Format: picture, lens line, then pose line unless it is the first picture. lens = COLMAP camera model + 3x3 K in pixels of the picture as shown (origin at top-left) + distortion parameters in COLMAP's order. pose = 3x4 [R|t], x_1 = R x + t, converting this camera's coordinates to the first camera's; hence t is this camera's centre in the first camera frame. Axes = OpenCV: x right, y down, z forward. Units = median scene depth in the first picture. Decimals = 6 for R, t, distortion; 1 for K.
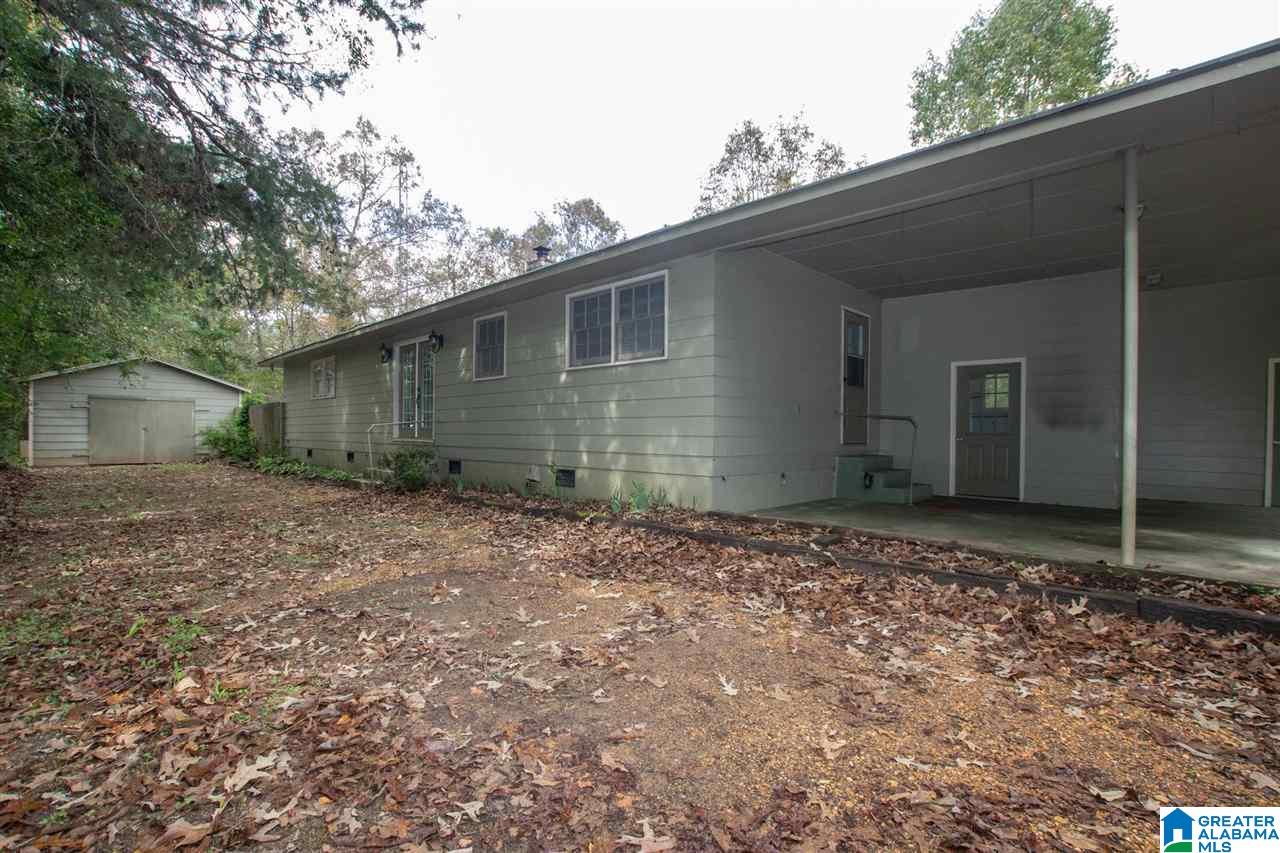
lens RADIAL K [[600.4, 0, 627.4], [0, 600.4, 441.5], [0, 0, 1]] dist [-0.023494, 0.001049]
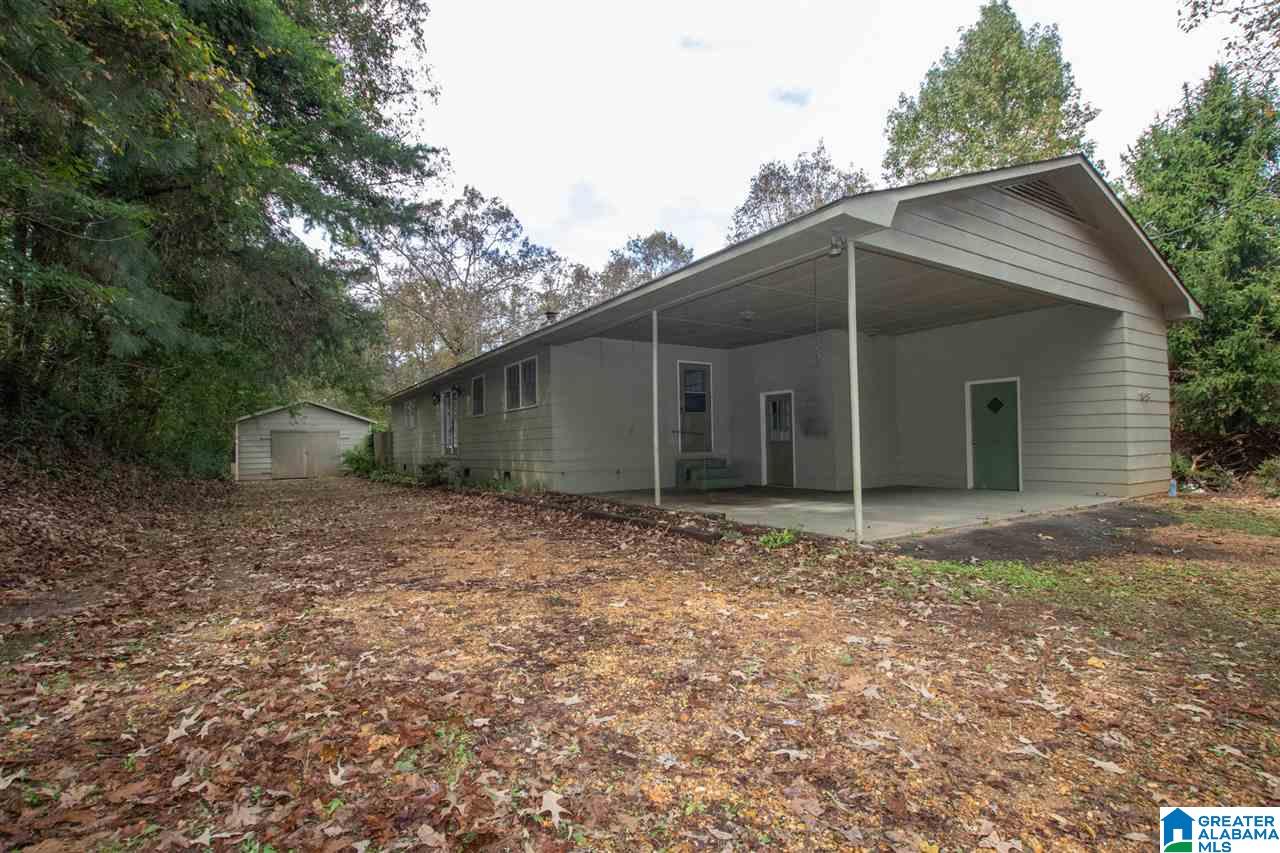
lens RADIAL K [[600.4, 0, 627.4], [0, 600.4, 441.5], [0, 0, 1]] dist [-0.023494, 0.001049]
pose [[0.976111, -0.033002, -0.214753, 0.168596], [0.029671, 0.999385, -0.018714, 0.000987], [0.215239, 0.011895, 0.976489, -0.158805]]
